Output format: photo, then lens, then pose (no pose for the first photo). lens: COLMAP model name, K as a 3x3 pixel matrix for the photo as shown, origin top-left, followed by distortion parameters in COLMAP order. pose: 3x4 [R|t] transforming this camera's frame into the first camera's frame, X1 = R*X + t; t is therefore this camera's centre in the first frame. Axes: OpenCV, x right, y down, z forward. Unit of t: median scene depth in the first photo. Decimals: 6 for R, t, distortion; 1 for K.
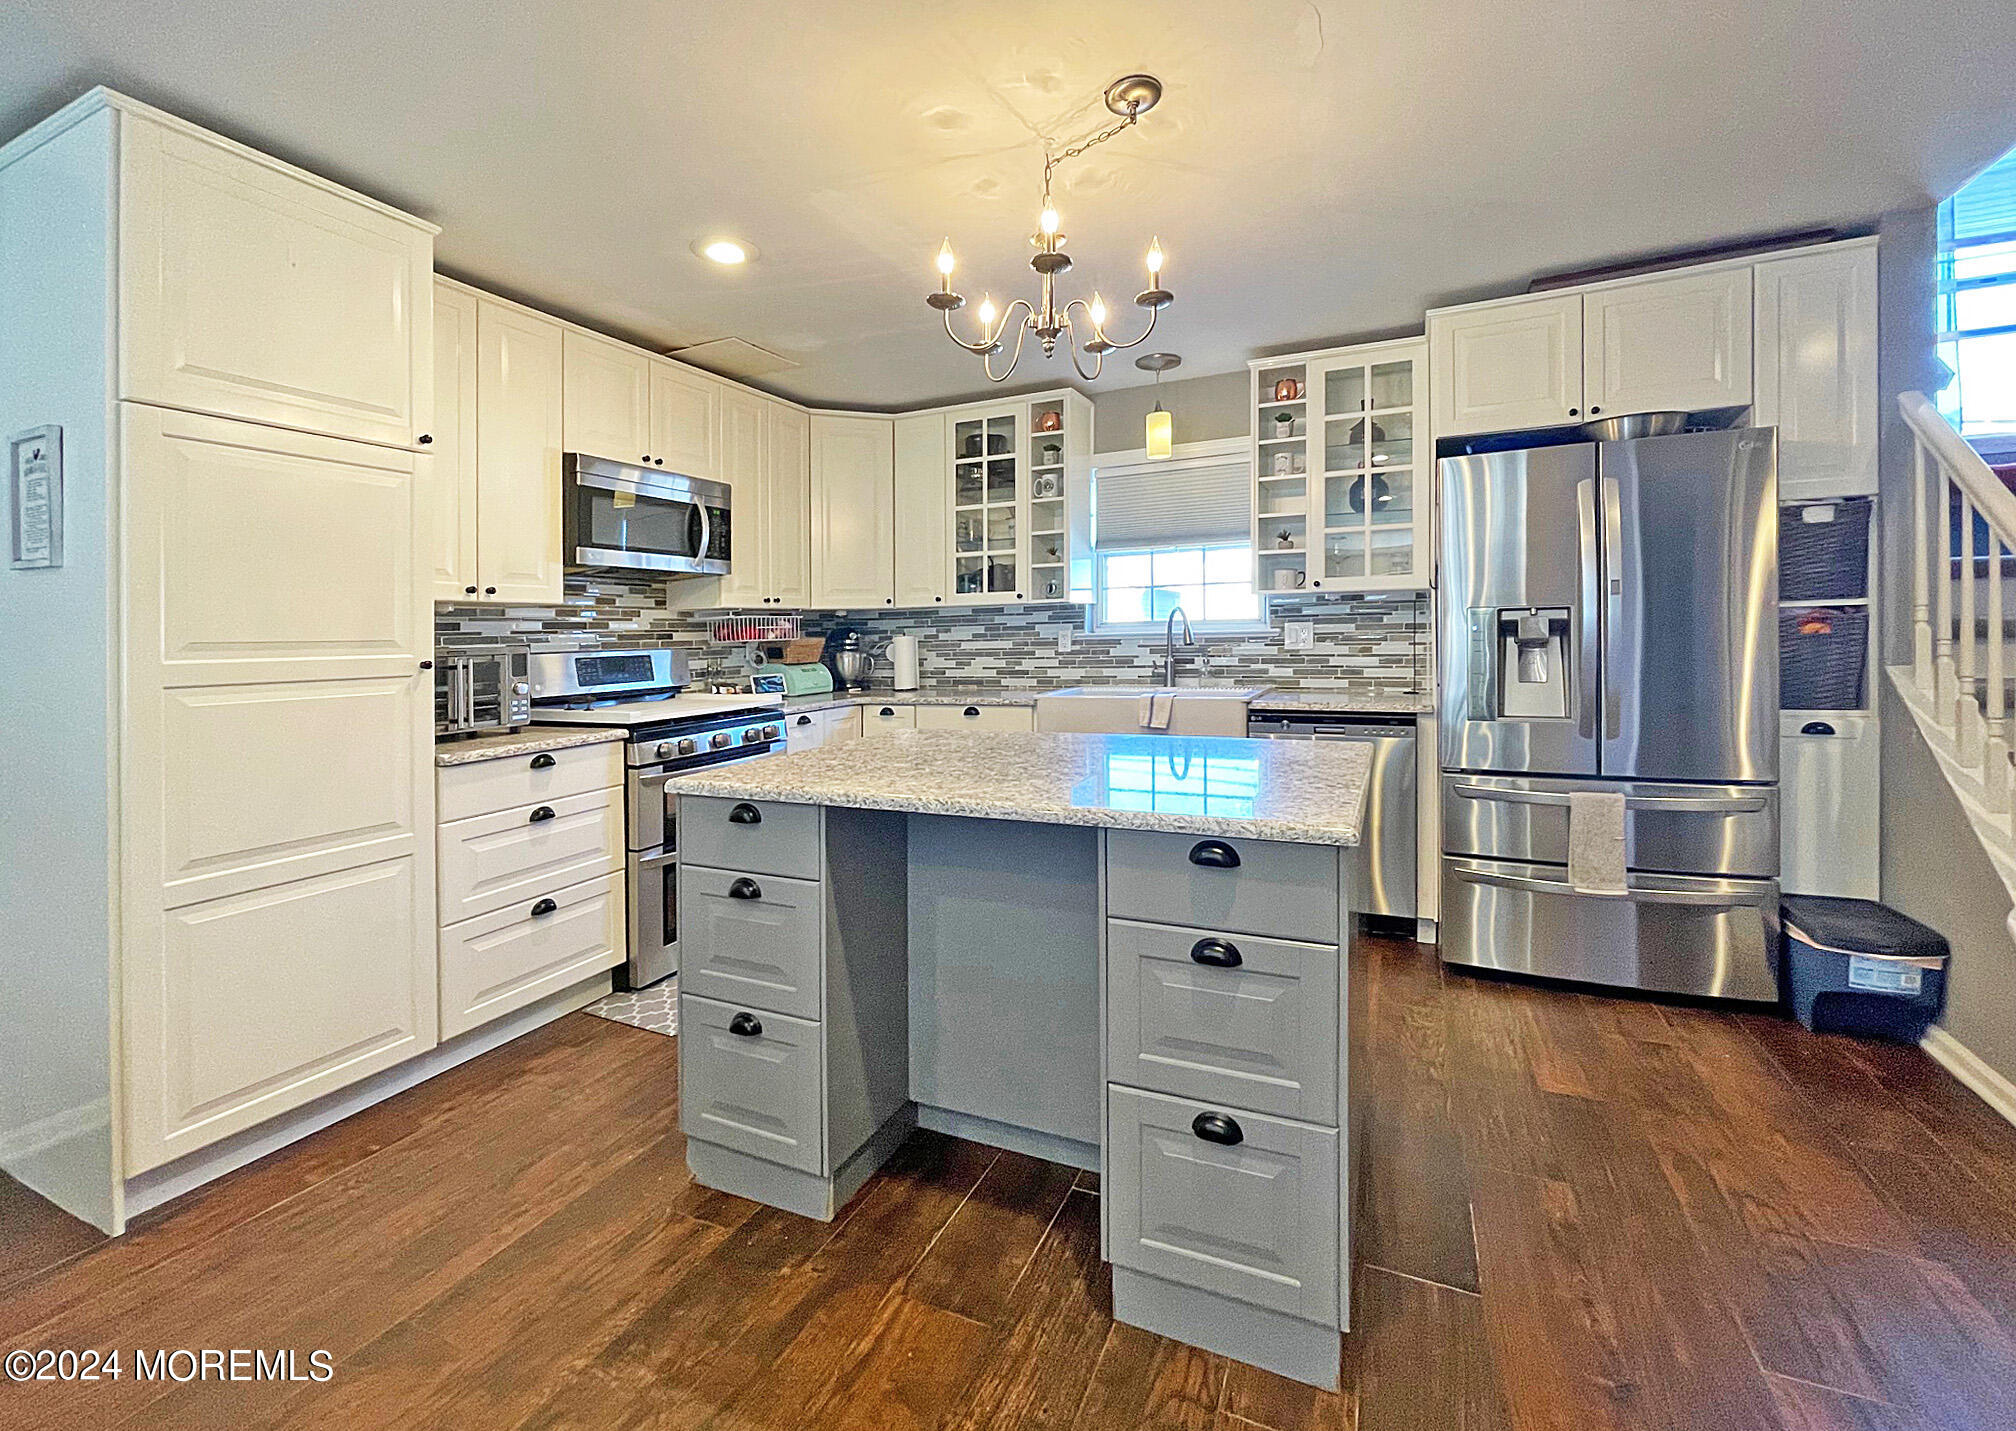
lens RADIAL K [[841.8, 0, 986.7], [0, 841.8, 683.4], [0, 0, 1]] dist [-0.003952, 0.001251]
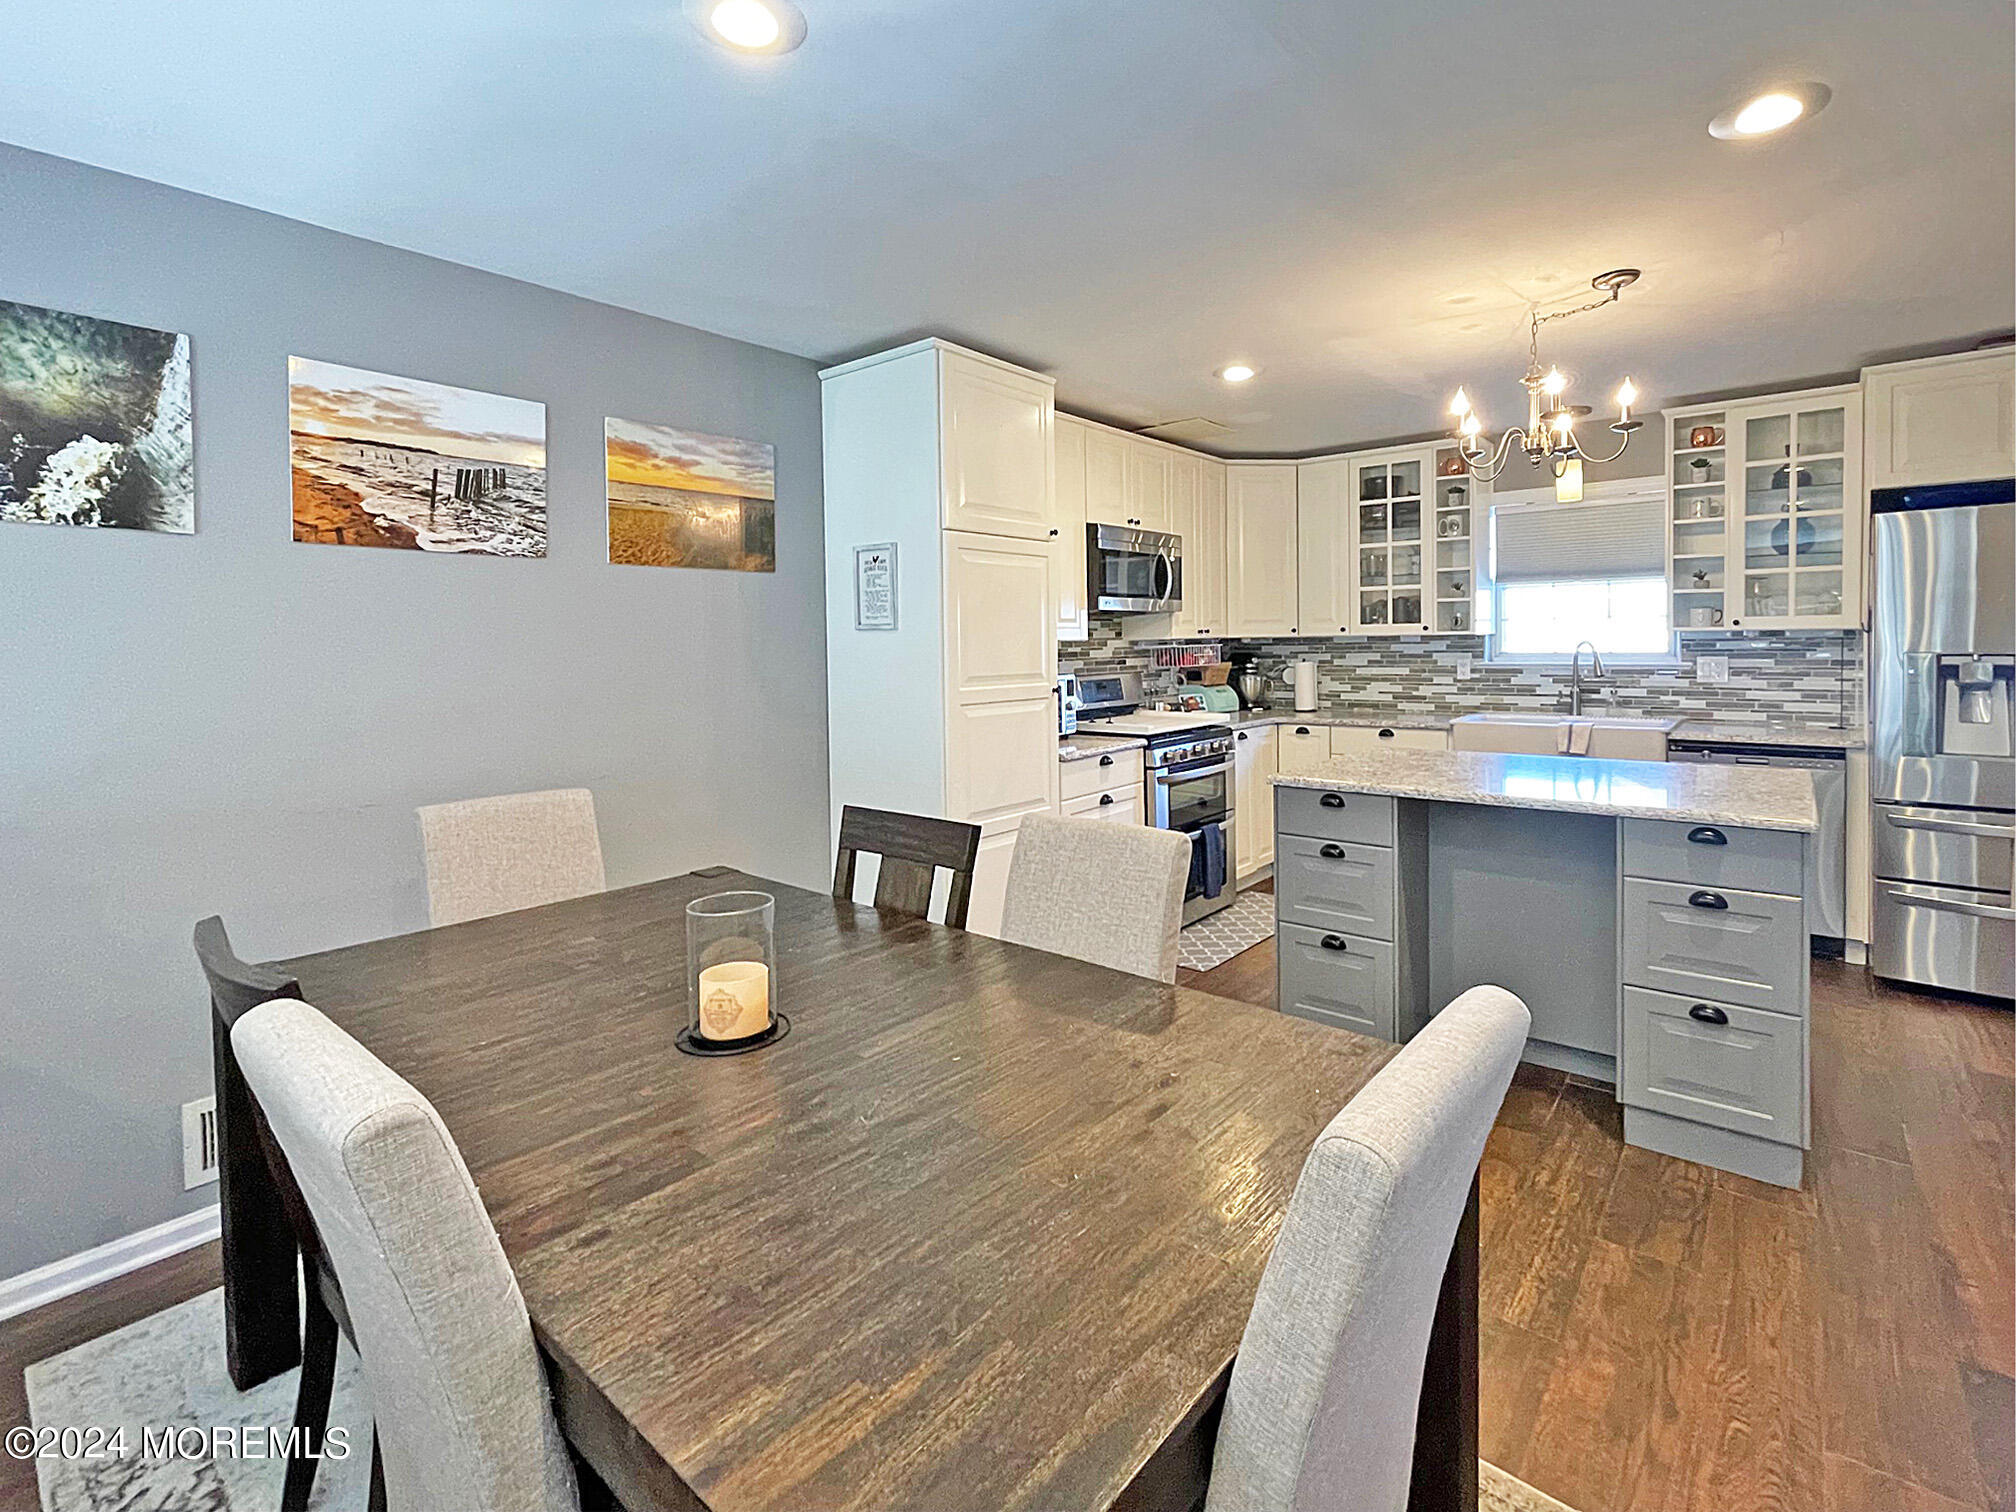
lens RADIAL K [[920.3, 0, 1079.9], [0, 920.3, 682.1], [0, 0, 1]] dist [0.000327, 0.005448]
pose [[0.978168, 0.019461, -0.206903, -0.191804], [-0.022374, 0.999681, -0.011748, -0.011997], [0.206608, 0.016121, 0.978291, -0.334937]]
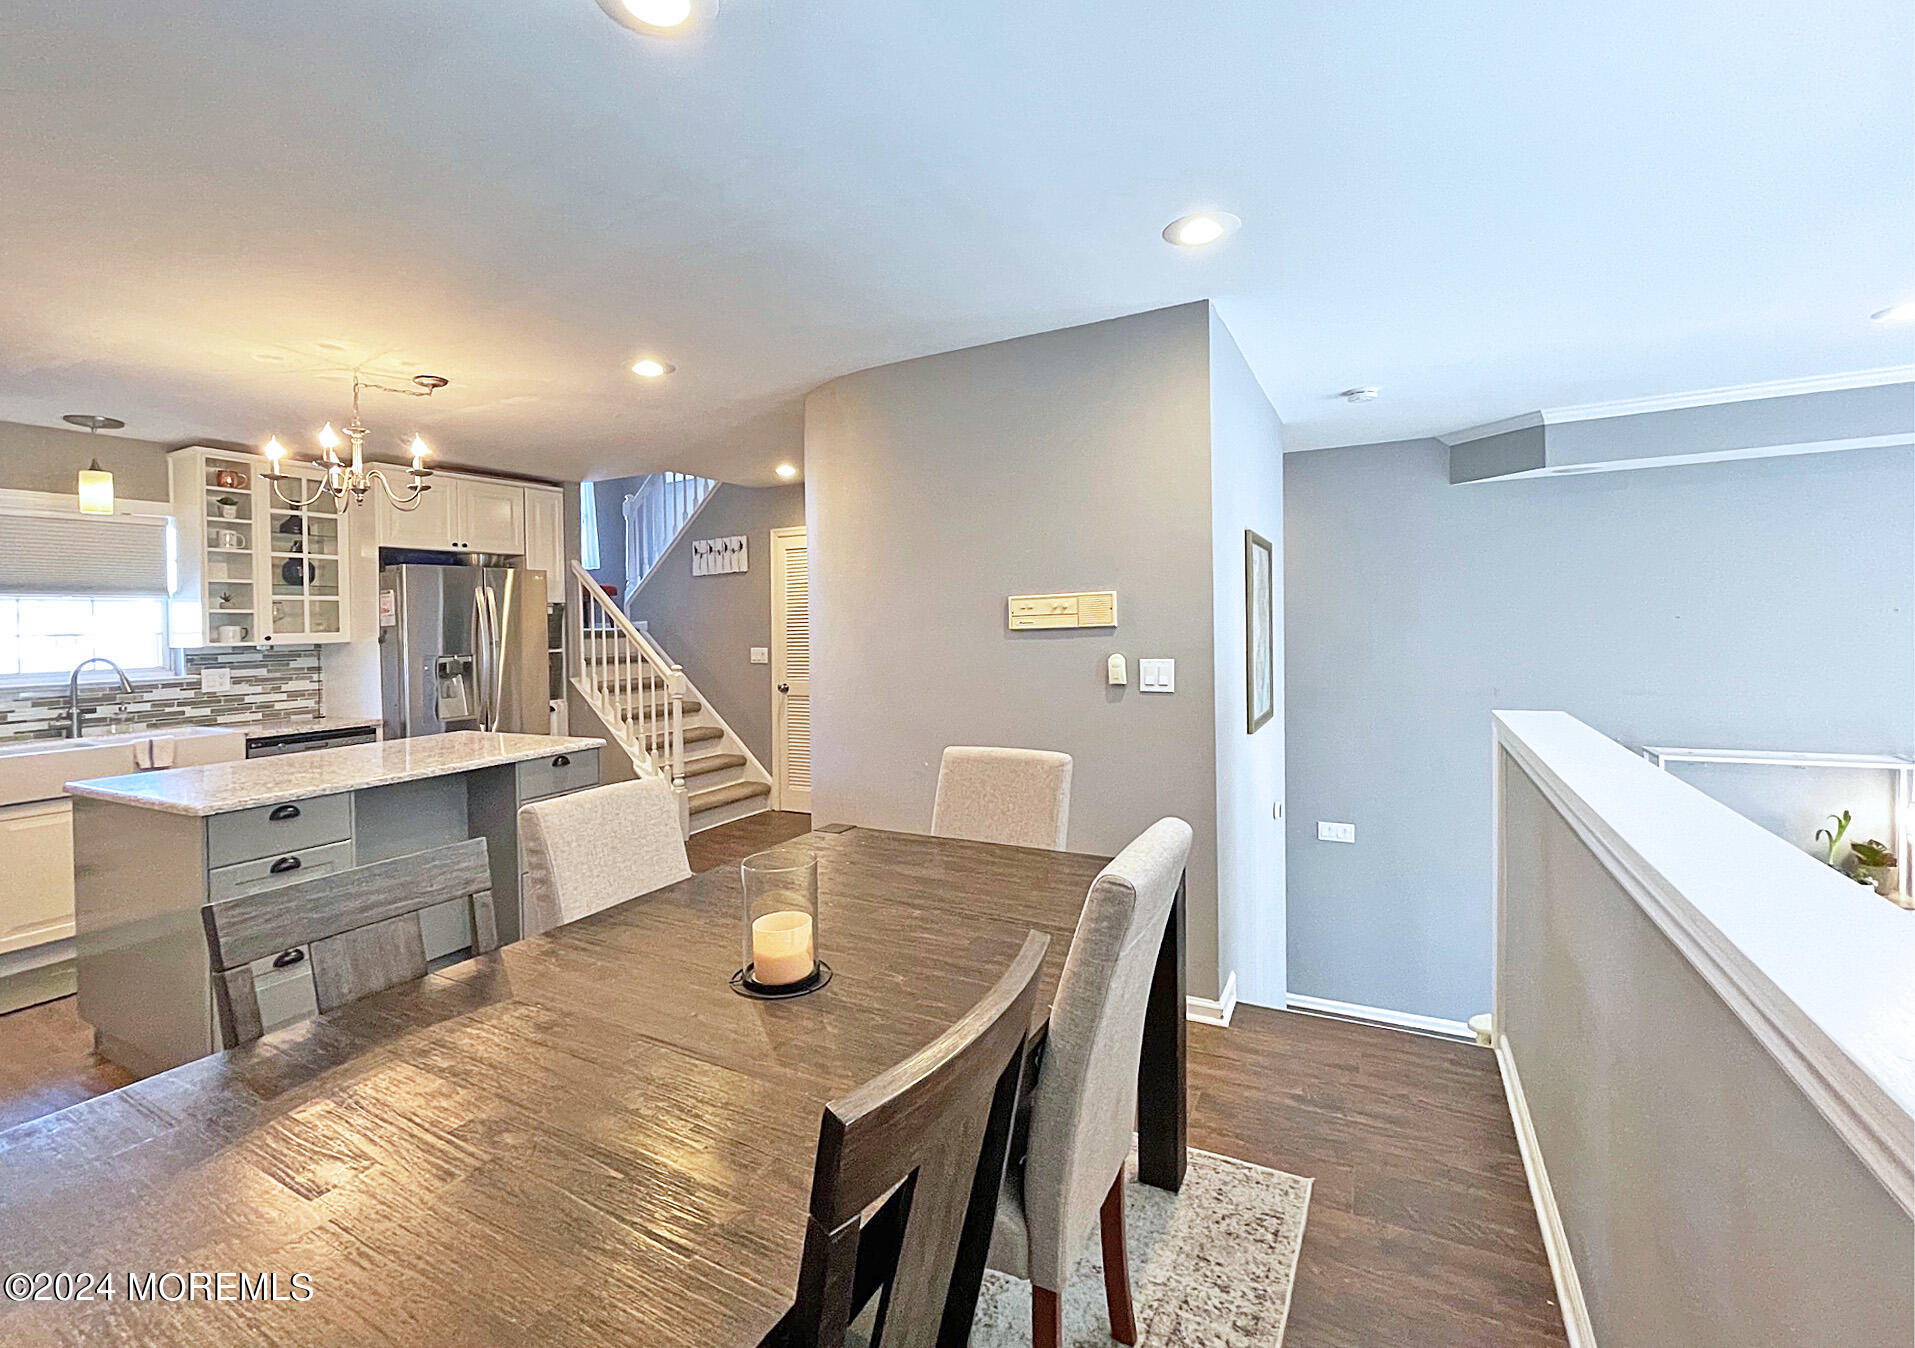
lens RADIAL K [[842.8, 0, 927.1], [0, 842.8, 610.2], [0, 0, 1]] dist [-0.010126, 0.005251]
pose [[0.072808, 0.038560, 0.996600, -0.870356], [0.090765, 0.994850, -0.045124, -0.012674], [-0.993207, 0.093741, 0.068934, -0.089449]]
